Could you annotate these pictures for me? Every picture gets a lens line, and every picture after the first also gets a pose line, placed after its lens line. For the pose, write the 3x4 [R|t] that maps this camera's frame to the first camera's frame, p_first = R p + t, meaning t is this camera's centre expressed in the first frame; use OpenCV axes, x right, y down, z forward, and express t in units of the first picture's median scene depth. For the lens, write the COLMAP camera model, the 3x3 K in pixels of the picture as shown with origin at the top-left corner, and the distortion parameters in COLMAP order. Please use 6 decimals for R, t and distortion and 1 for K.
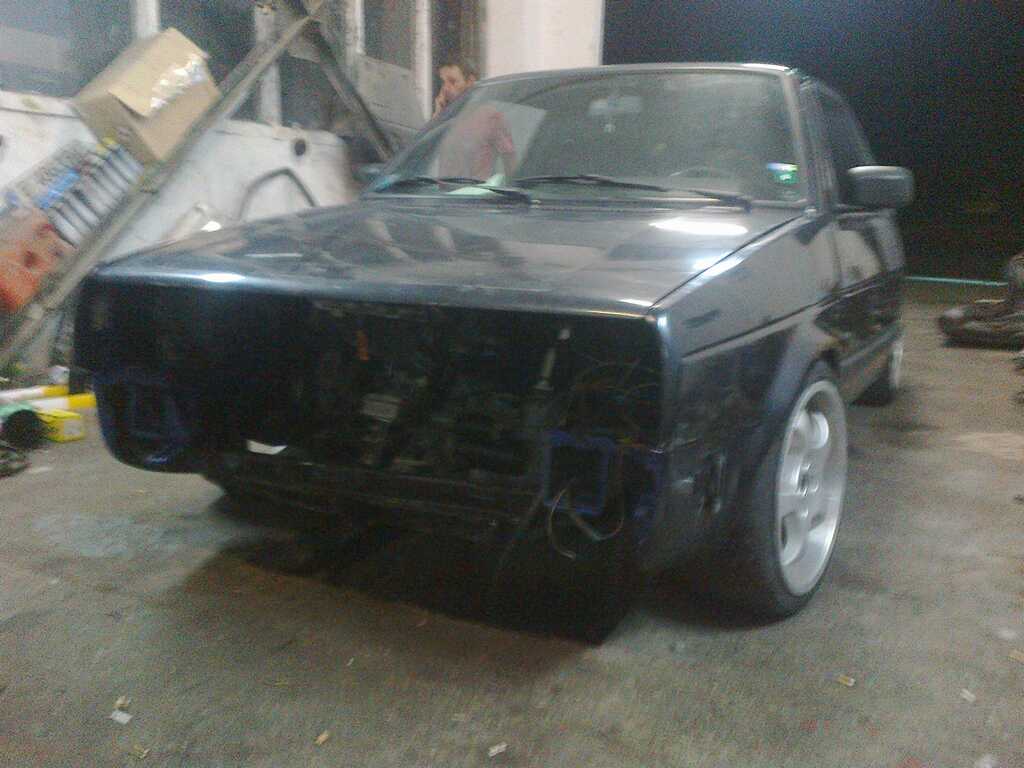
lens RADIAL K [[920.1, 0, 513.1], [0, 920.1, 389.5], [0, 0, 1]] dist [0.009403, -0.044451]
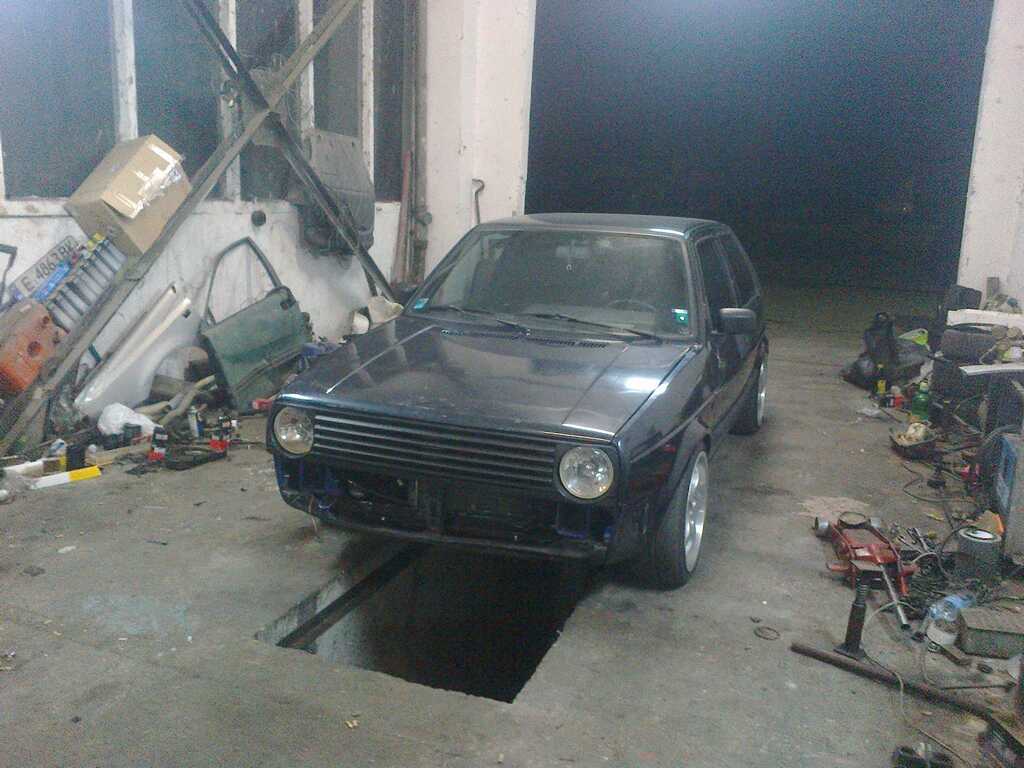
lens RADIAL K [[920.1, 0, 513.8], [0, 920.1, 387.5], [0, 0, 1]] dist [0.009403, -0.044451]
pose [[0.997391, 0.001650, 0.072166, -0.006294], [-0.002380, 0.999947, 0.010027, -0.119754], [-0.072146, -0.010173, 0.997342, -0.229277]]
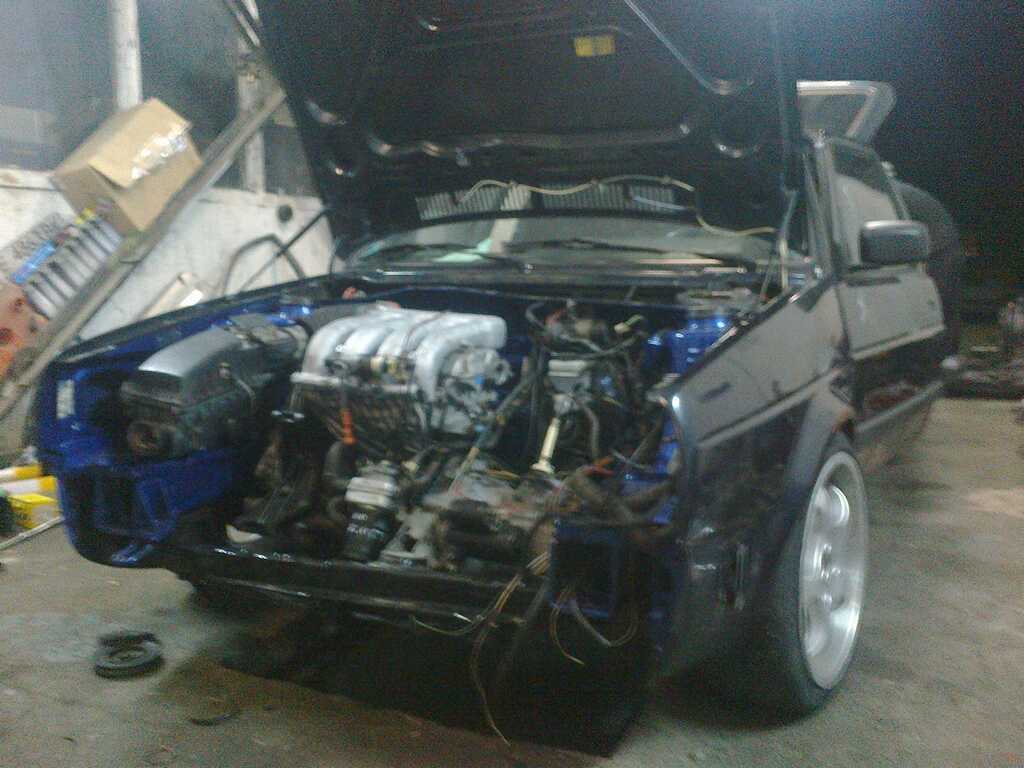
lens RADIAL K [[920.1, 0, 505.5], [0, 920.1, 385.3], [0, 0, 1]] dist [0.009403, -0.044451]
pose [[0.999753, -0.022075, 0.002736, -0.003263], [0.022206, 0.997637, -0.065025, -0.017189], [-0.001294, 0.065070, 0.997880, 0.044310]]
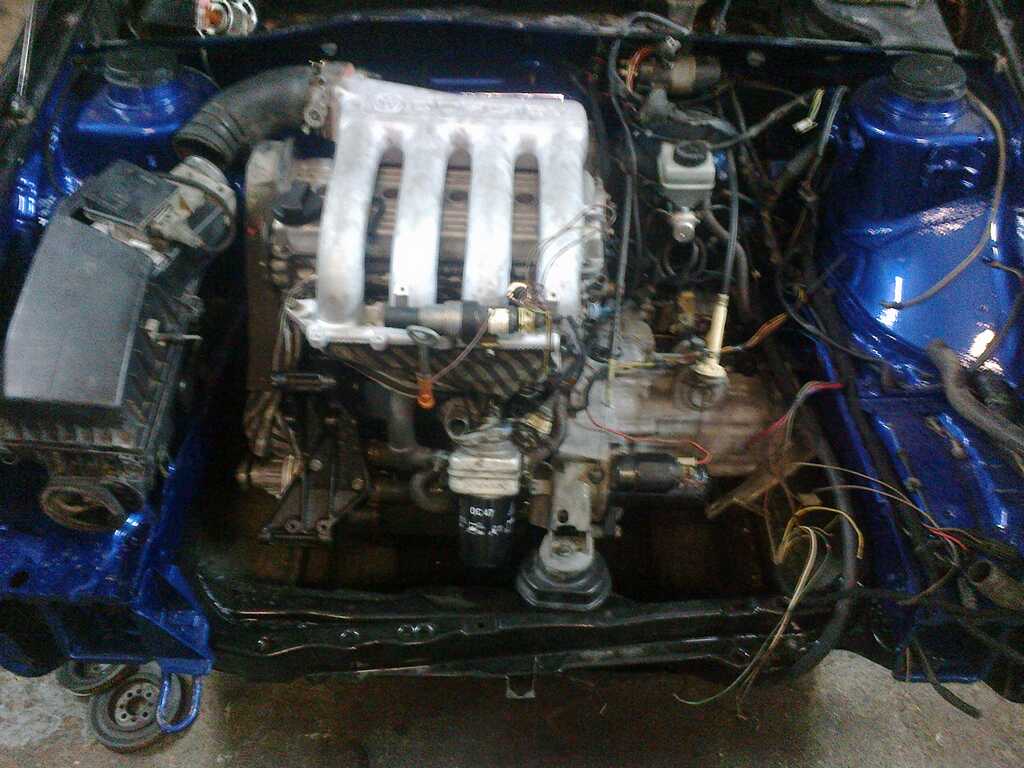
lens RADIAL K [[920.1, 0, 501.1], [0, 920.1, 388.4], [0, 0, 1]] dist [0.009403, -0.044451]
pose [[0.911402, -0.317070, 0.262322, -0.157703], [0.104278, 0.794590, 0.598124, -0.226332], [-0.398086, -0.517777, 0.757255, 0.326325]]
